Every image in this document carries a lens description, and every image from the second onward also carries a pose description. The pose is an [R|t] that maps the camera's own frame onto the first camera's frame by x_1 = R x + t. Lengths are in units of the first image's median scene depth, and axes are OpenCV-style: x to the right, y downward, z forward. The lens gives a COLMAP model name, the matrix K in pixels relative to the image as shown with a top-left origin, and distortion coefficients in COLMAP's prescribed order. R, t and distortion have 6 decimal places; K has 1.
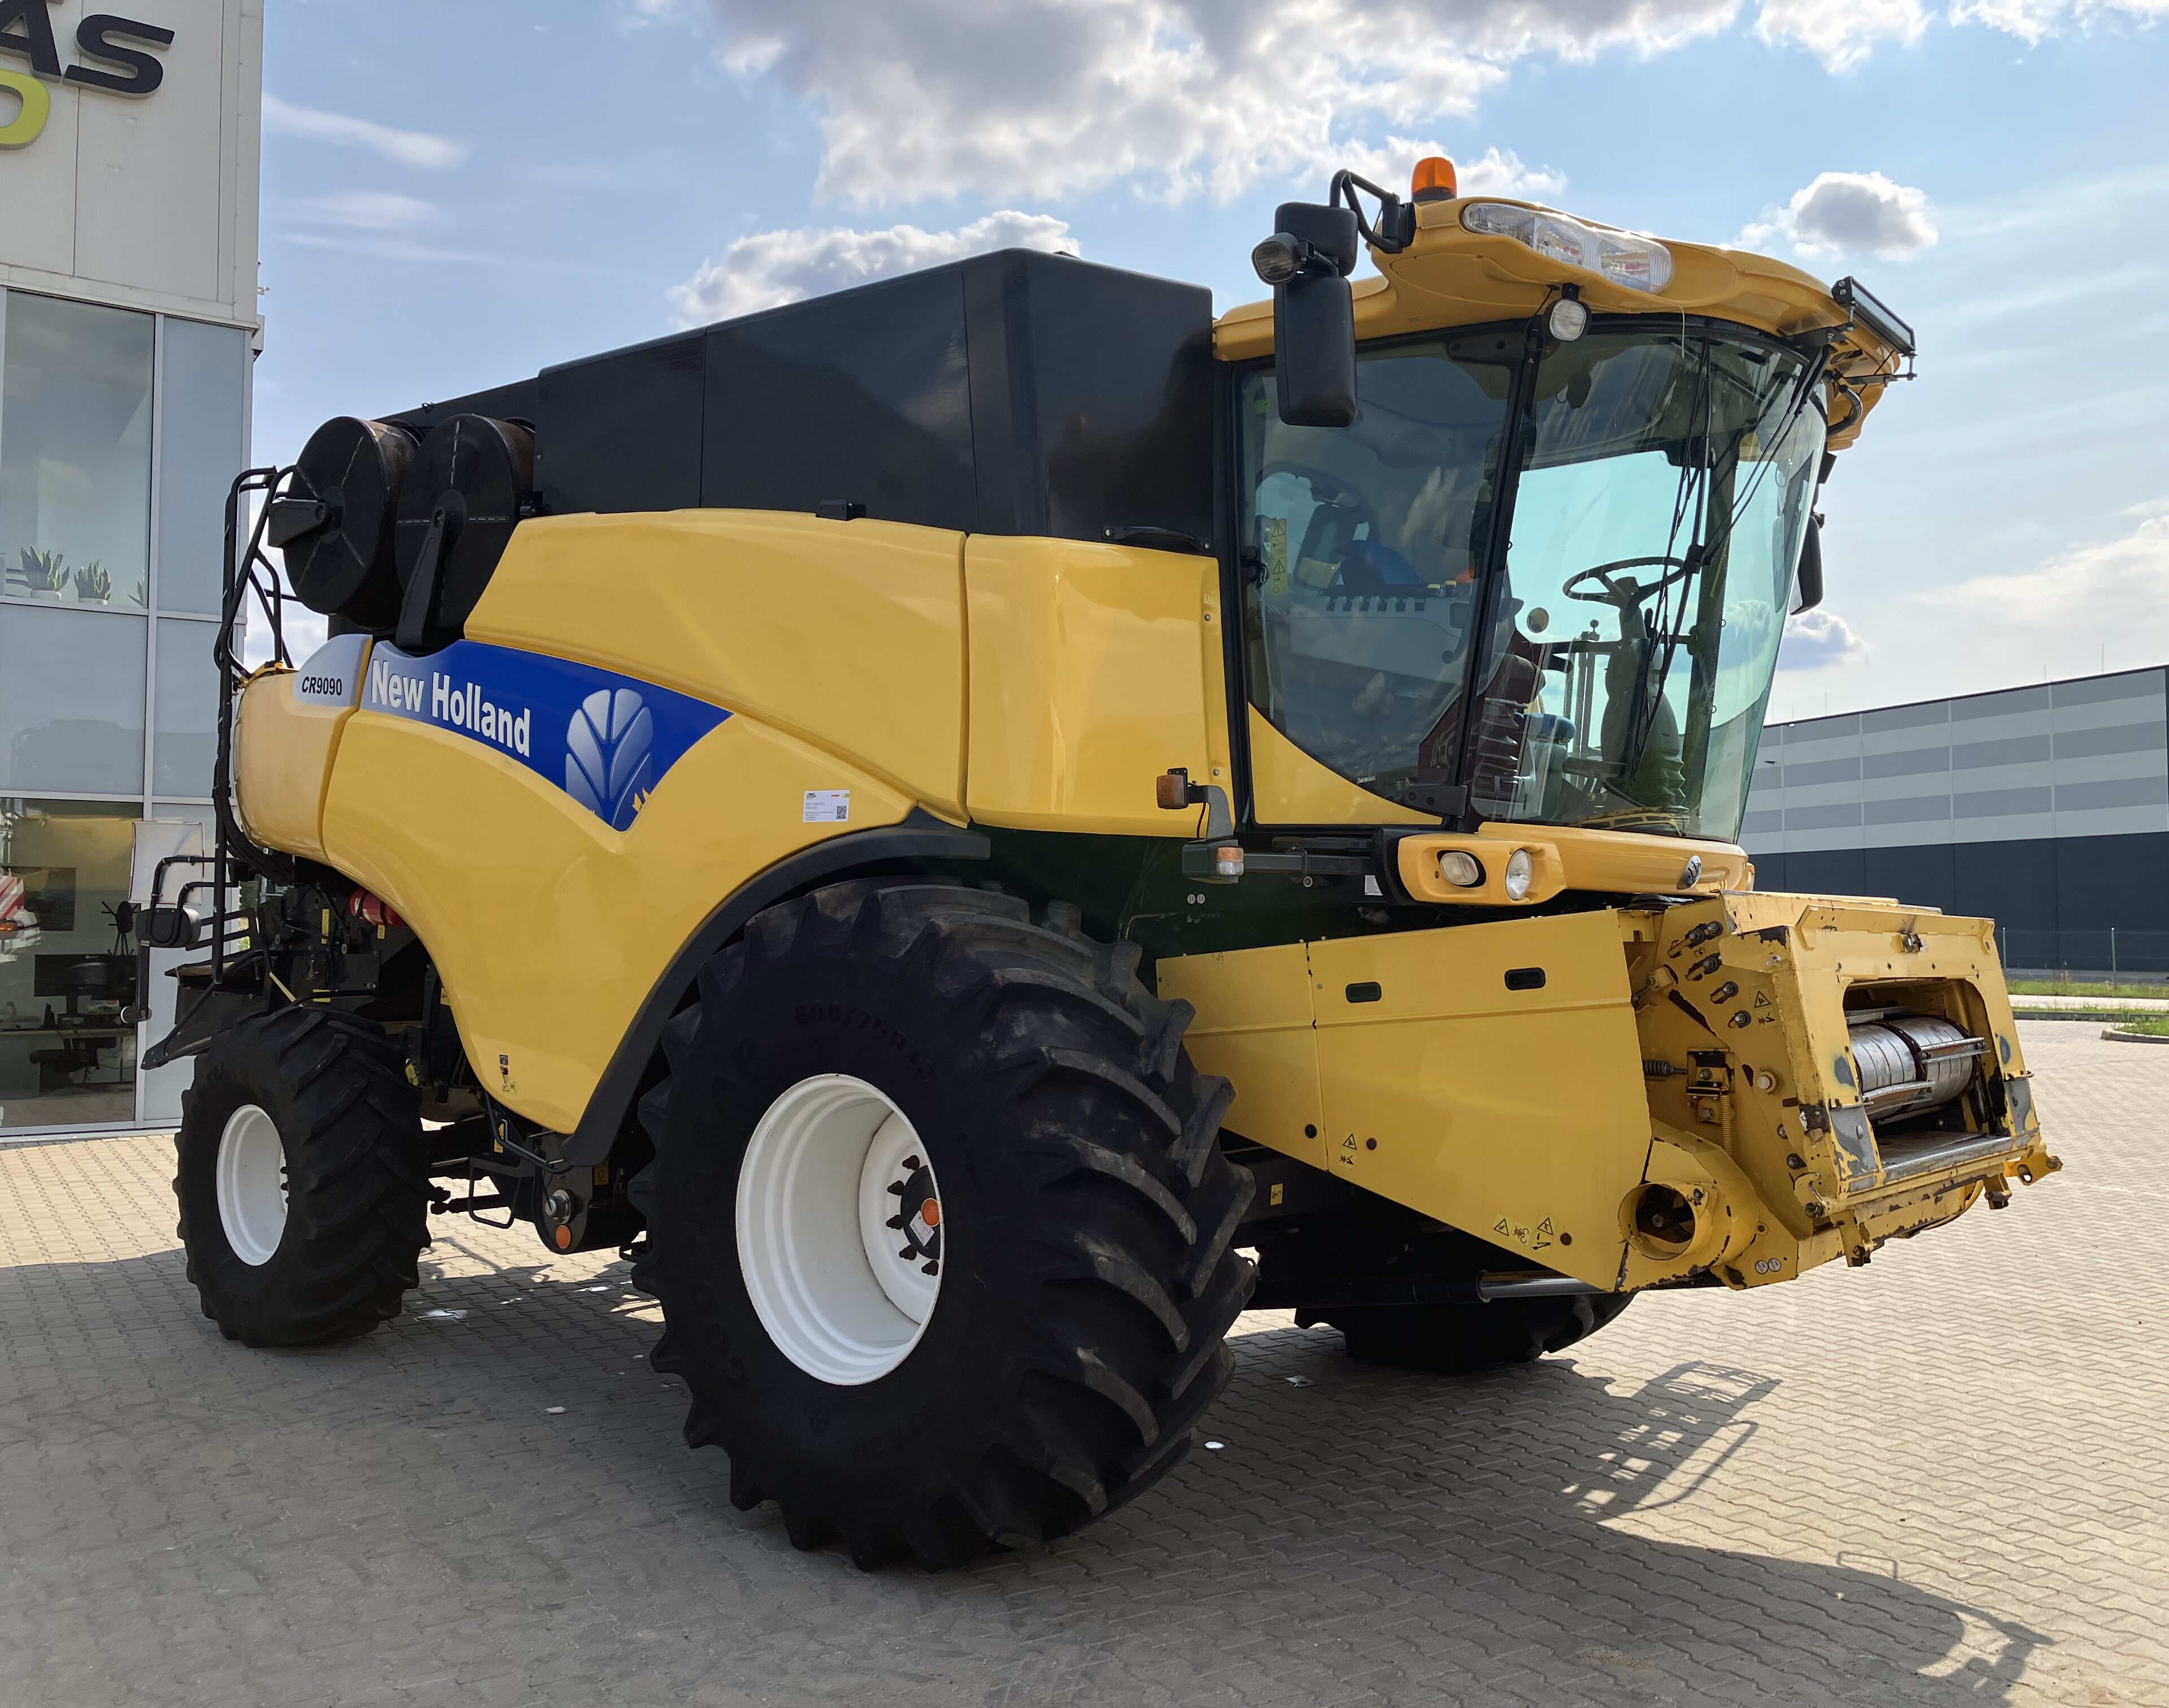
lens RADIAL K [[1882.8, 0, 1100.8], [0, 1882.8, 865.0], [0, 0, 1]] dist [0.014295, 0.007813]
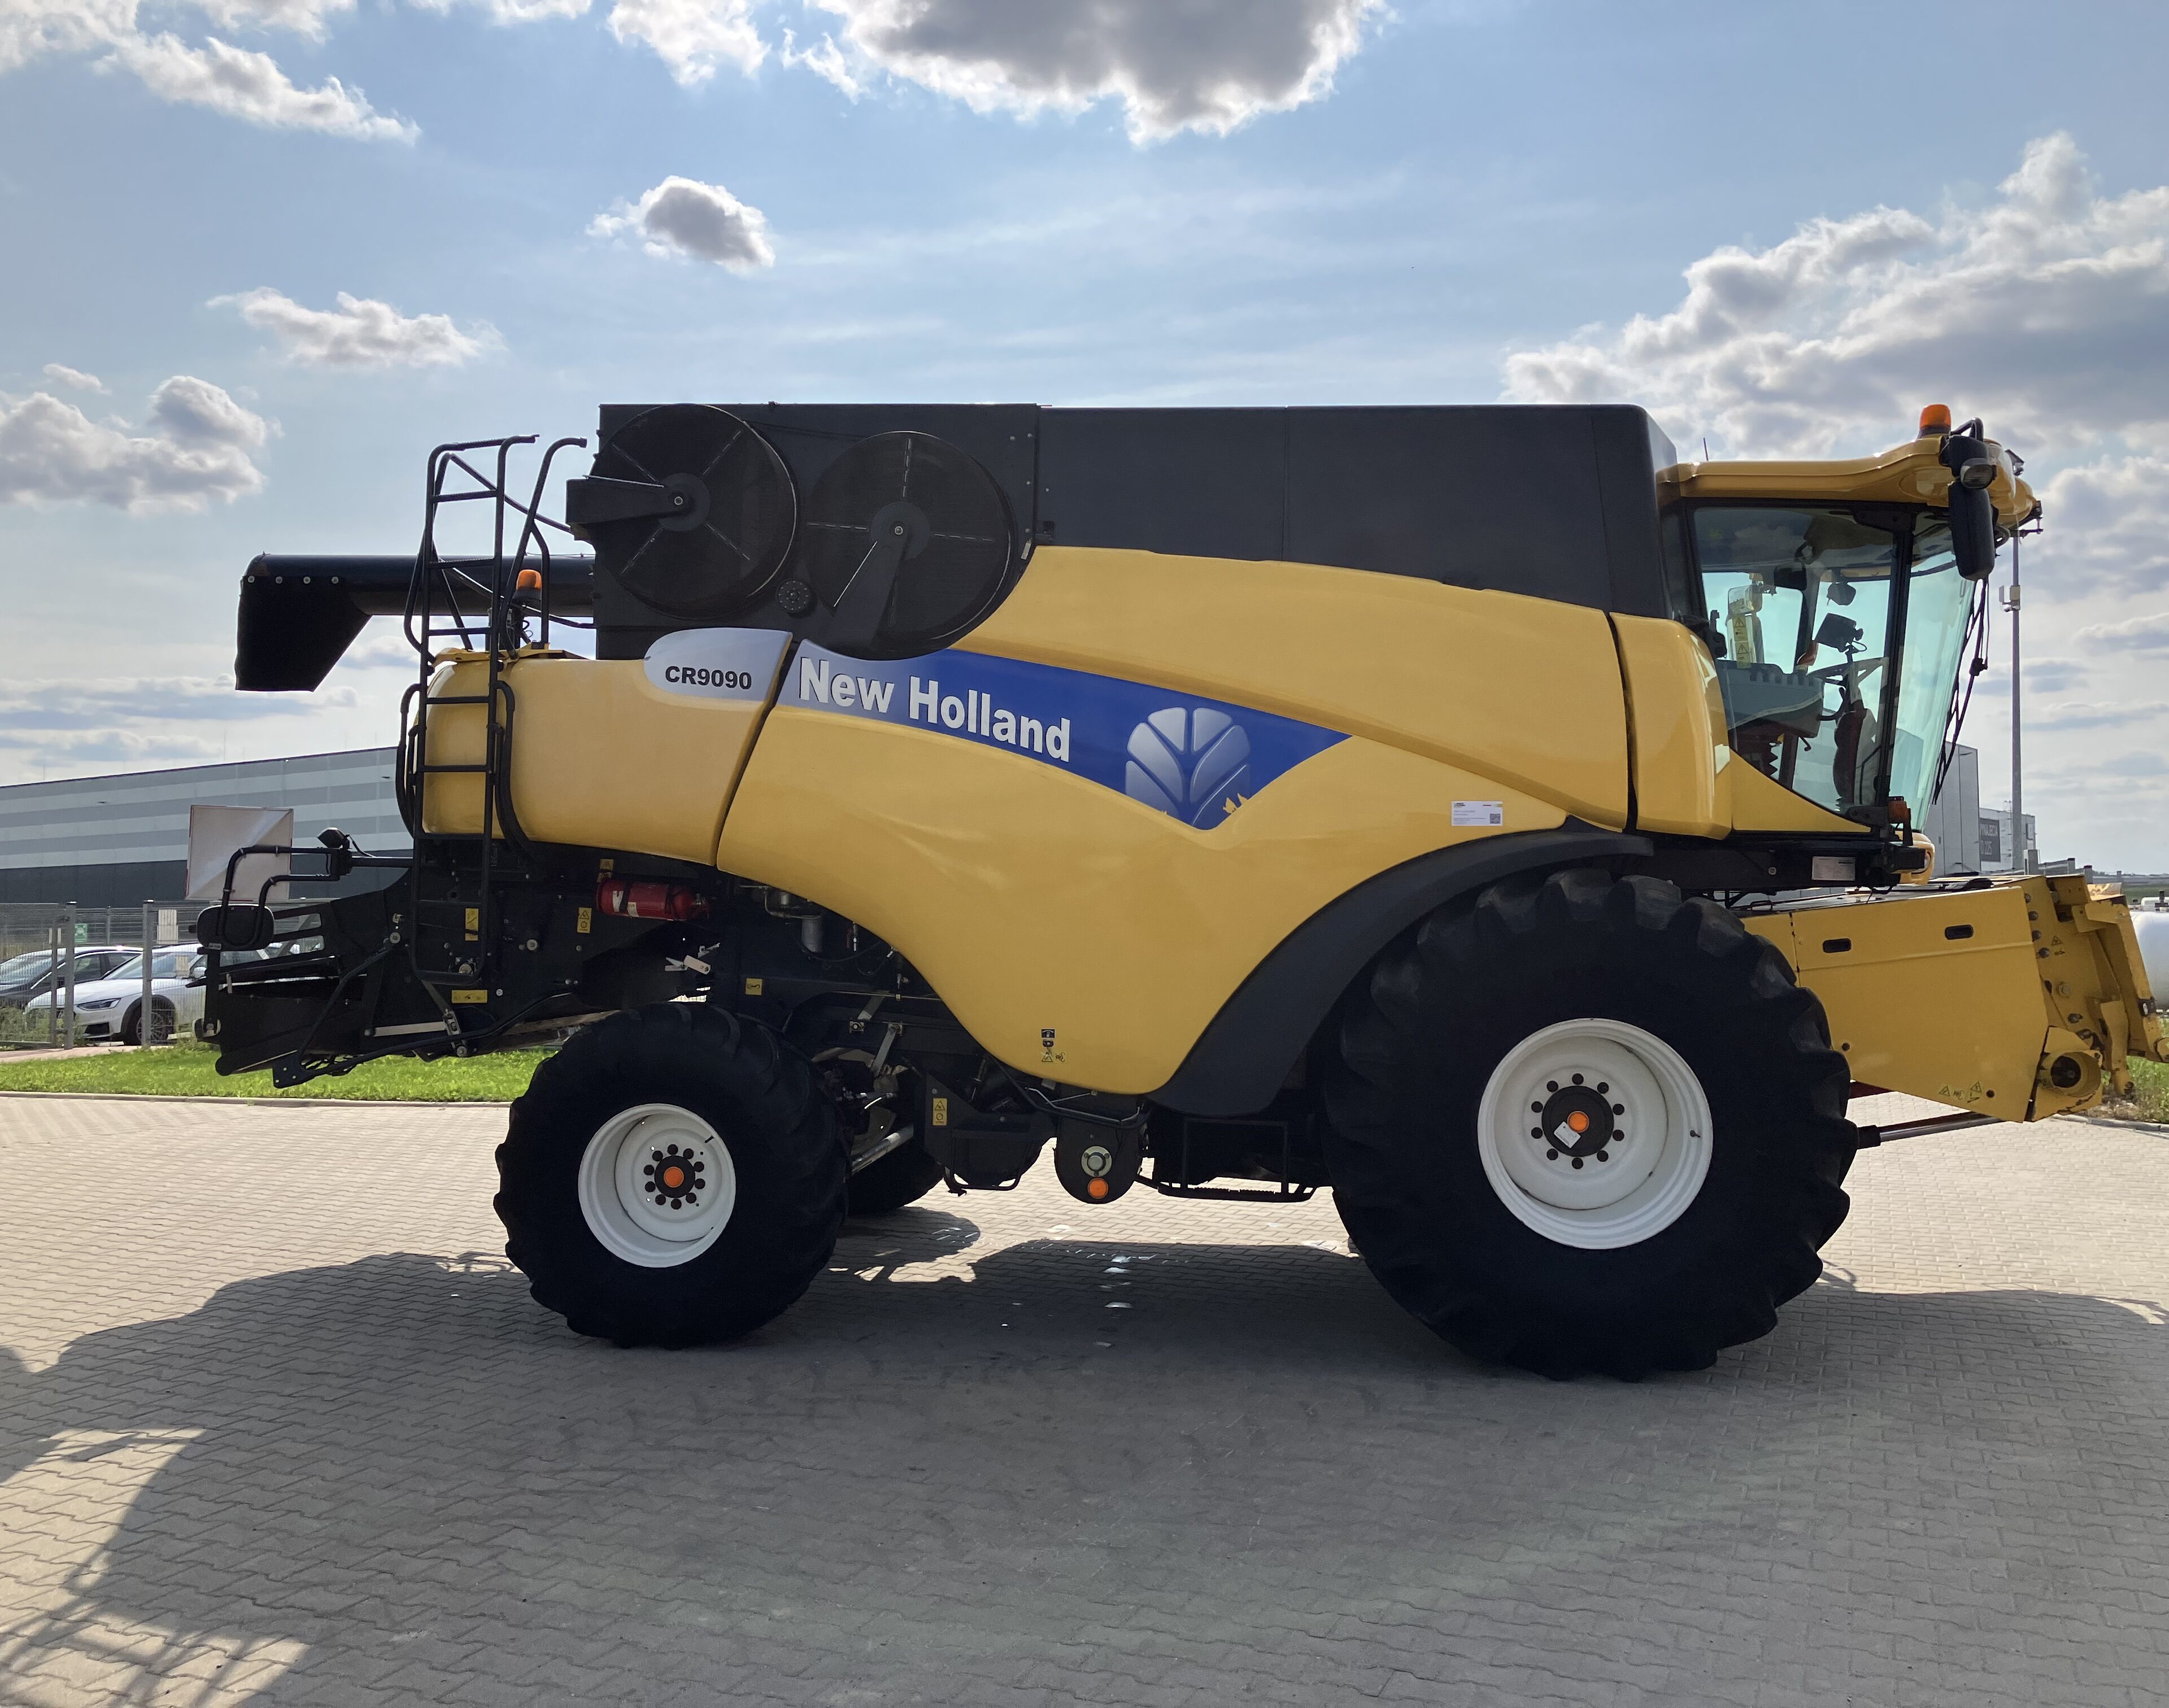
lens RADIAL K [[1882.8, 0, 1101.7], [0, 1882.8, 849.1], [0, 0, 1]] dist [0.014295, 0.007813]
pose [[0.831601, -0.002359, 0.555368, -0.883739], [-0.000235, 0.999989, 0.004600, -0.010751], [-0.555373, -0.003955, 0.831592, 0.065100]]
